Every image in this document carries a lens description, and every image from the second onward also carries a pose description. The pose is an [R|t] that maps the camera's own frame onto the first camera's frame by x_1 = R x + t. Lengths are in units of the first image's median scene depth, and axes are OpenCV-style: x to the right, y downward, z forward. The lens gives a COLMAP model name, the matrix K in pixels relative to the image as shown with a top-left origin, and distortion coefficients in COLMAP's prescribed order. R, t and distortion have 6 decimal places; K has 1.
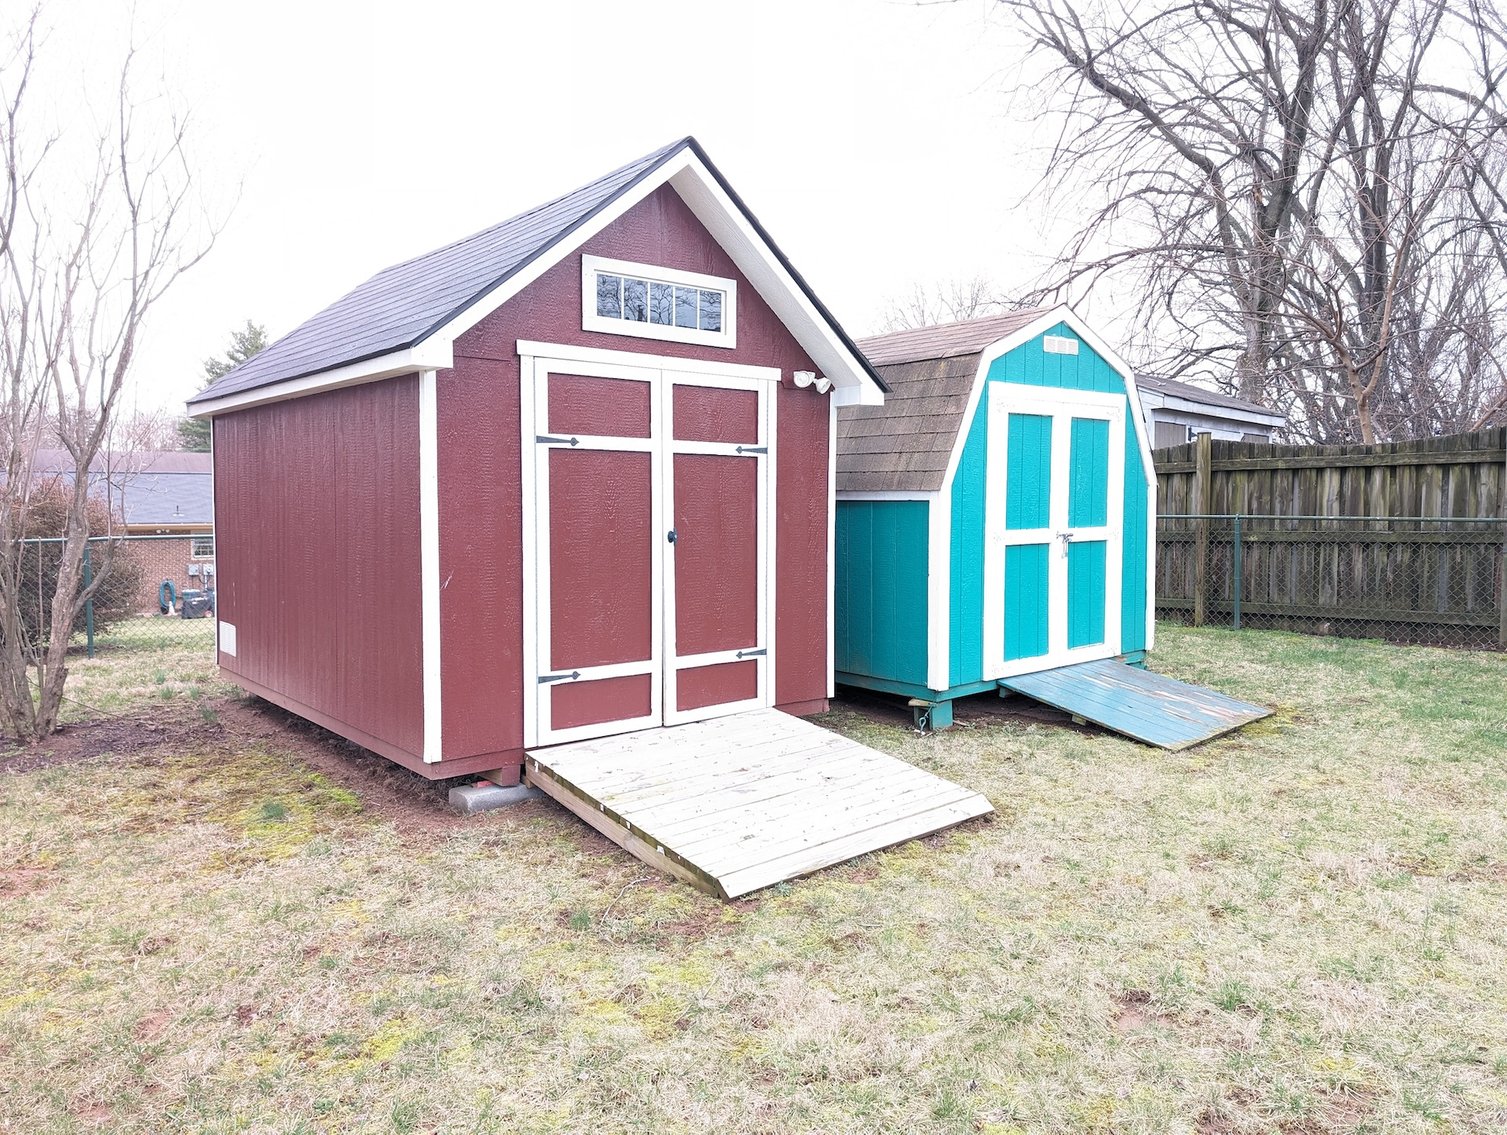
lens RADIAL K [[1082.1, 0, 748.5], [0, 1082.1, 557.6], [0, 0, 1]] dist [0.009482, -0.004049]
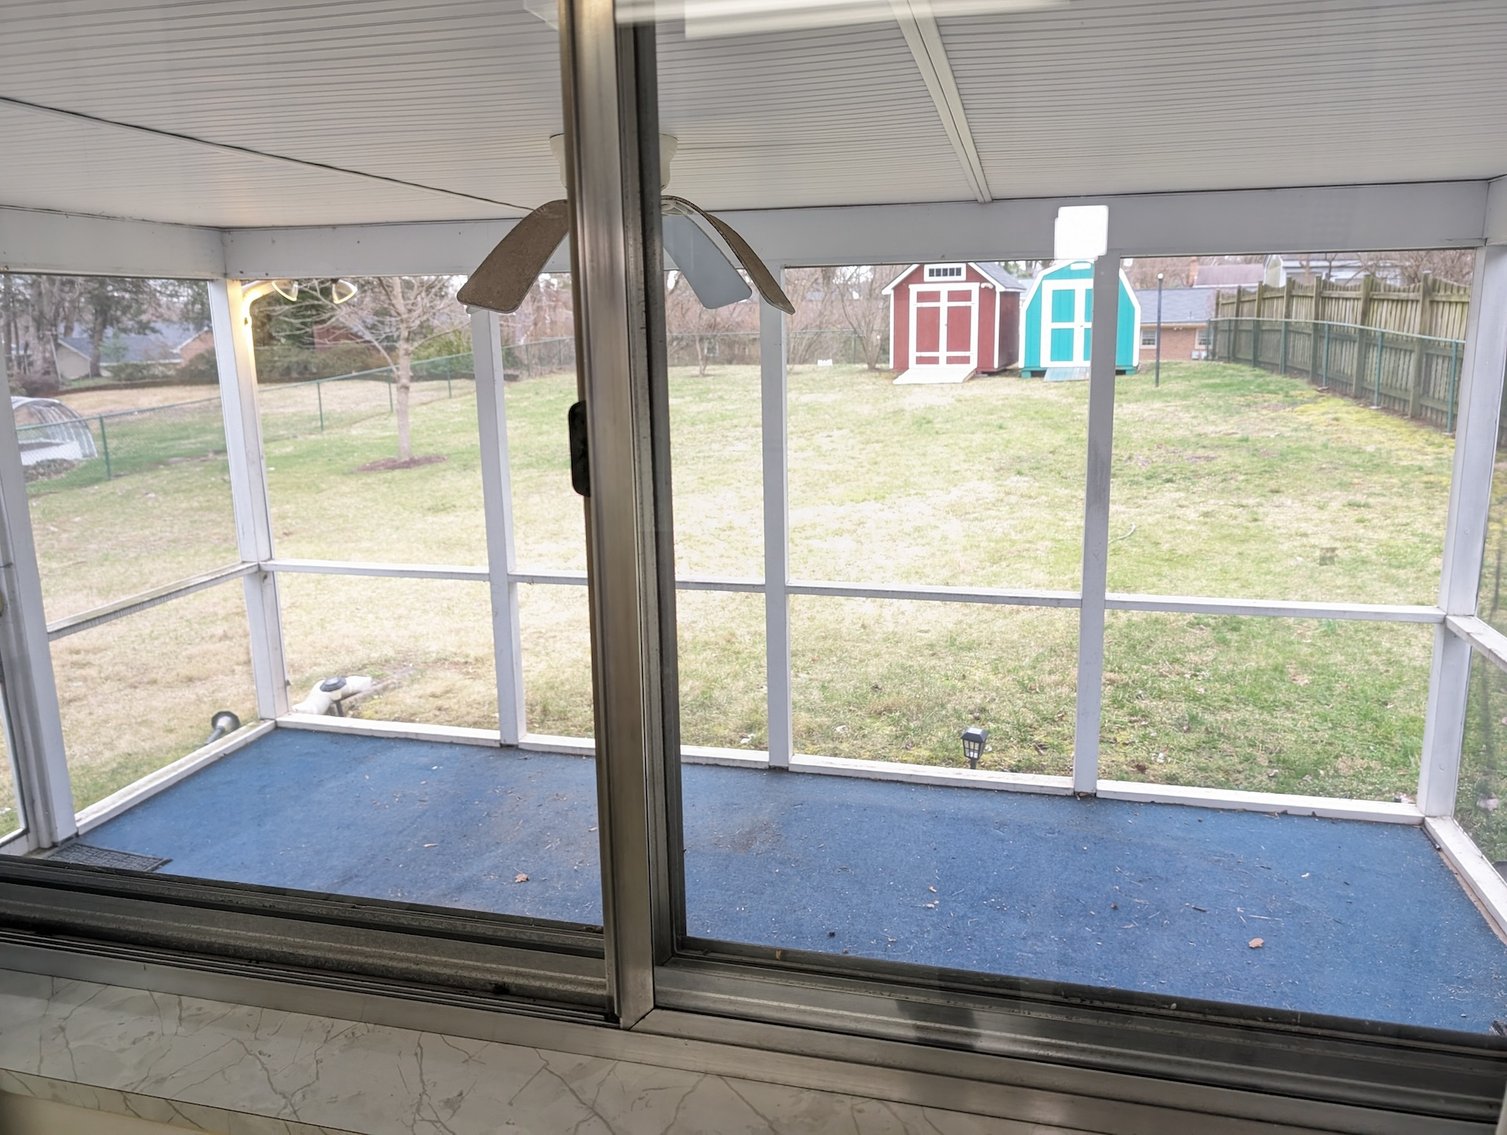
lens RADIAL K [[1082.1, 0, 748.5], [0, 1082.1, 557.6], [0, 0, 1]] dist [0.009482, -0.004049]
pose [[0.503340, 0.179799, -0.845175, 3.298651], [-0.024086, 0.980651, 0.194276, 0.069651], [0.863753, -0.077430, 0.497932, -1.911256]]
